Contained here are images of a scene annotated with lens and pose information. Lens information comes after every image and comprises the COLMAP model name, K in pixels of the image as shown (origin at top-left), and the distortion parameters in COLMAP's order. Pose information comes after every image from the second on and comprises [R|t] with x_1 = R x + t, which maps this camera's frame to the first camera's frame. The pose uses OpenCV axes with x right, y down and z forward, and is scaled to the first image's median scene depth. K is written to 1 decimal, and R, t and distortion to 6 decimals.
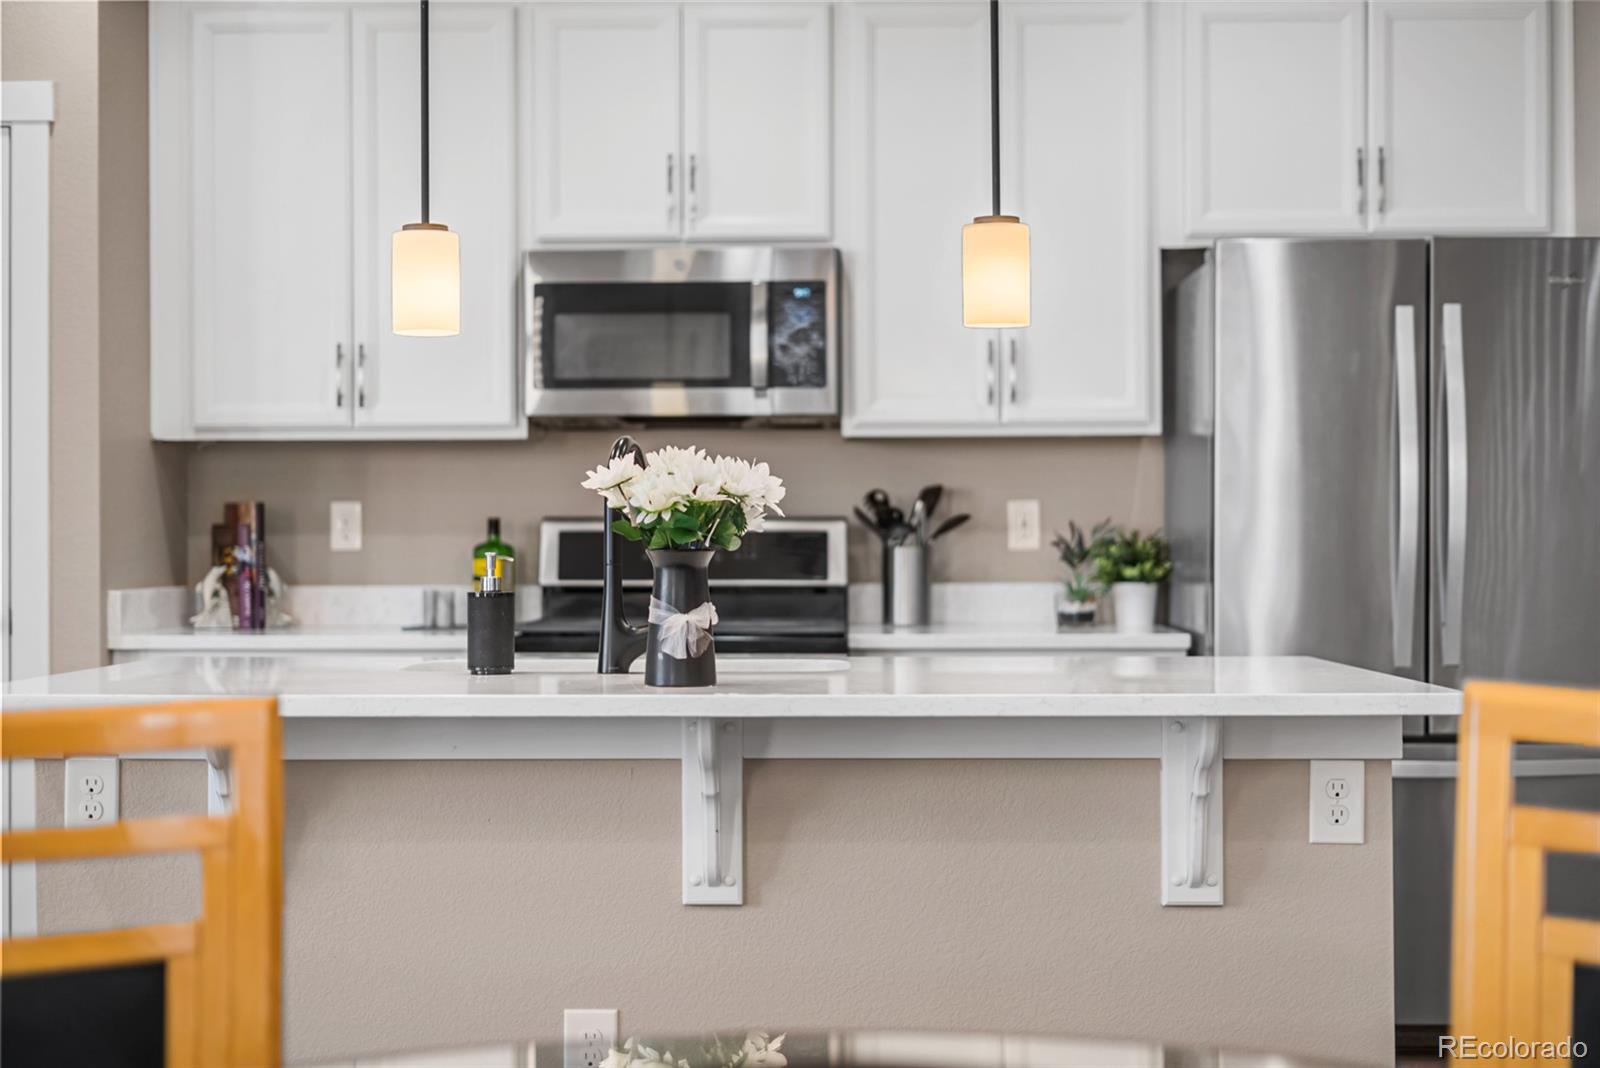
lens RADIAL K [[2328.5, 0, 800.0], [0, 2328.5, 534.0], [0, 0, 1]] dist [-0.179833, 0.803898]
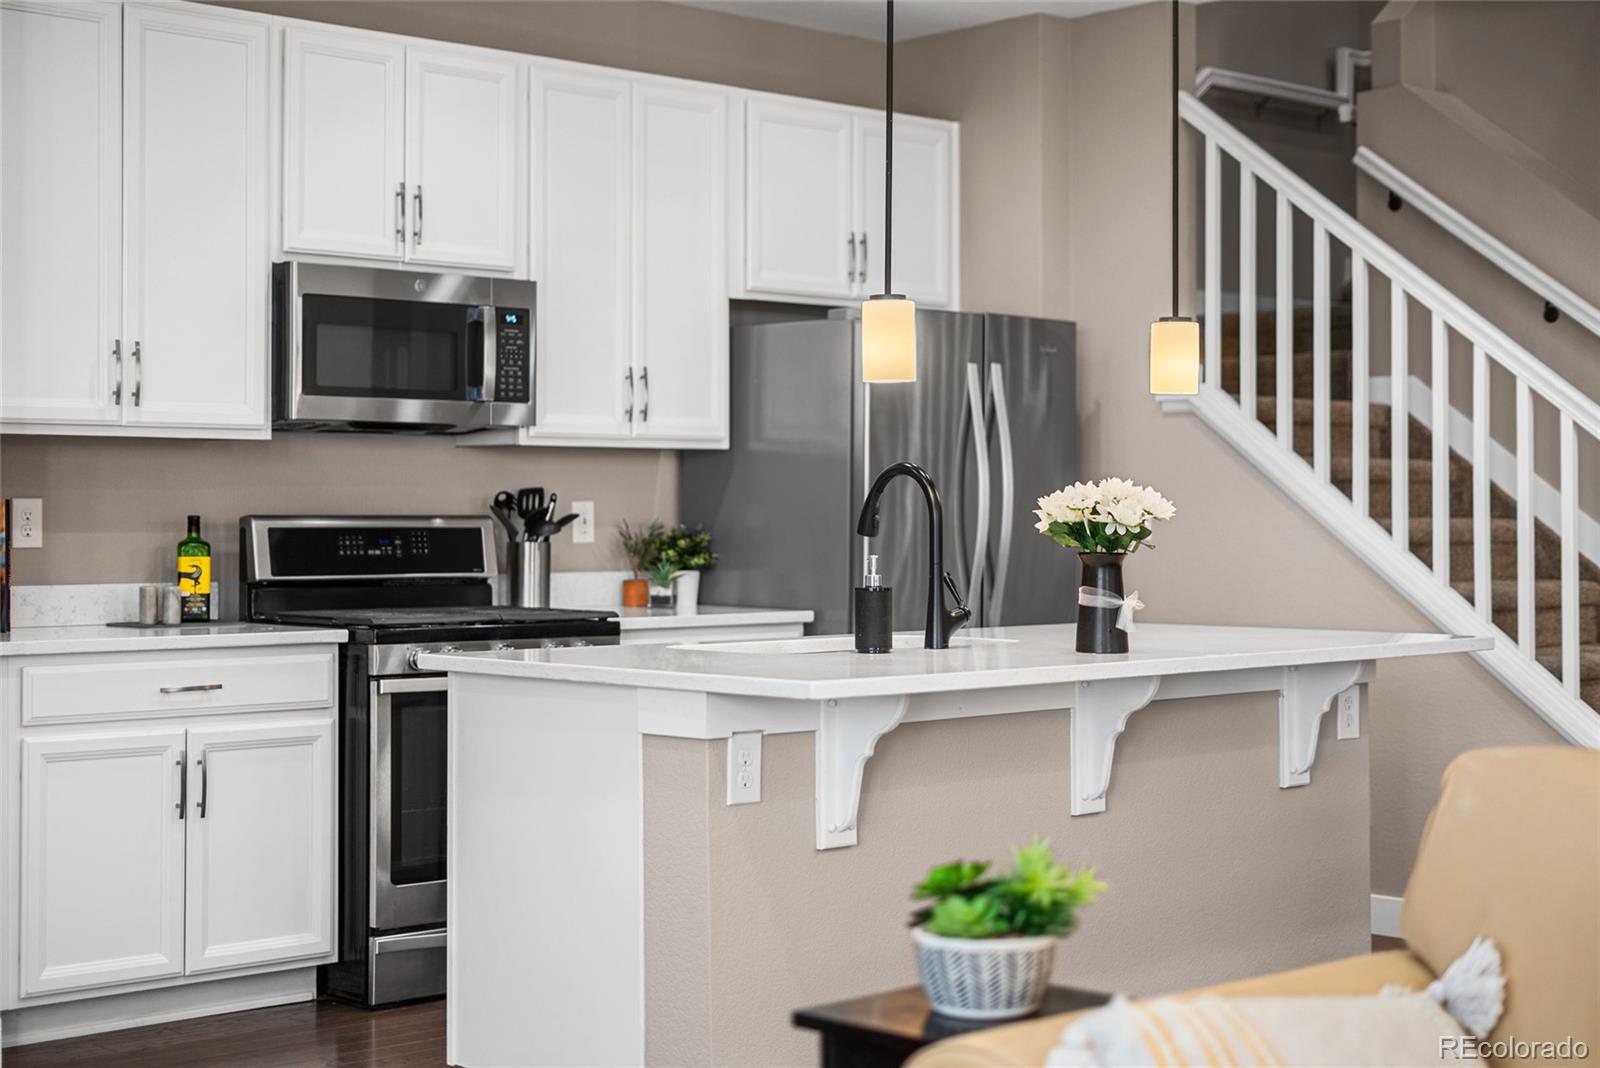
lens RADIAL K [[2328.5, 0, 800.0], [0, 2328.5, 534.0], [0, 0, 1]] dist [-0.179833, 0.803898]
pose [[0.713520, -0.002163, 0.700632, -0.681451], [-0.005229, 0.999951, 0.008413, -0.009163], [-0.700615, -0.009667, 0.713474, 0.090557]]
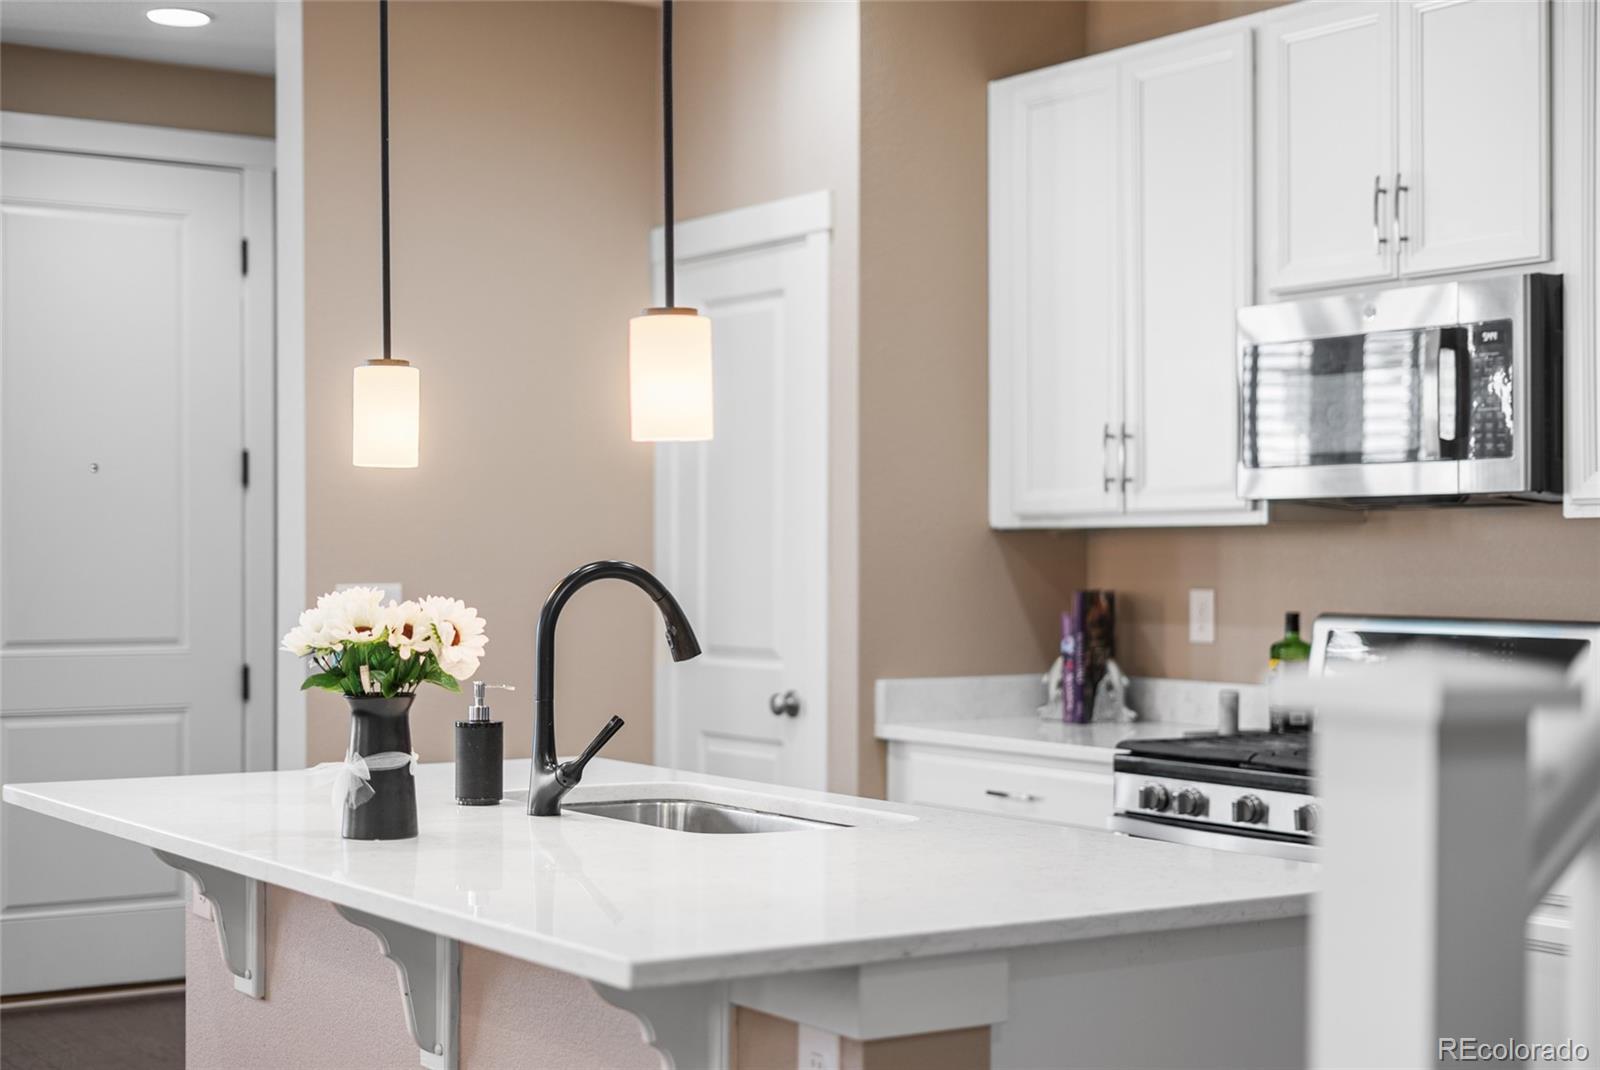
lens RADIAL K [[2376.2, 0, 800.0], [0, 2376.2, 535.0], [0, 0, 1]] dist [-0.006735, -0.023138]
pose [[0.577307, -0.003378, -0.816520, 0.512055], [-0.000918, 0.999988, -0.004786, -0.032911], [0.816527, 0.003513, 0.577297, 0.345559]]
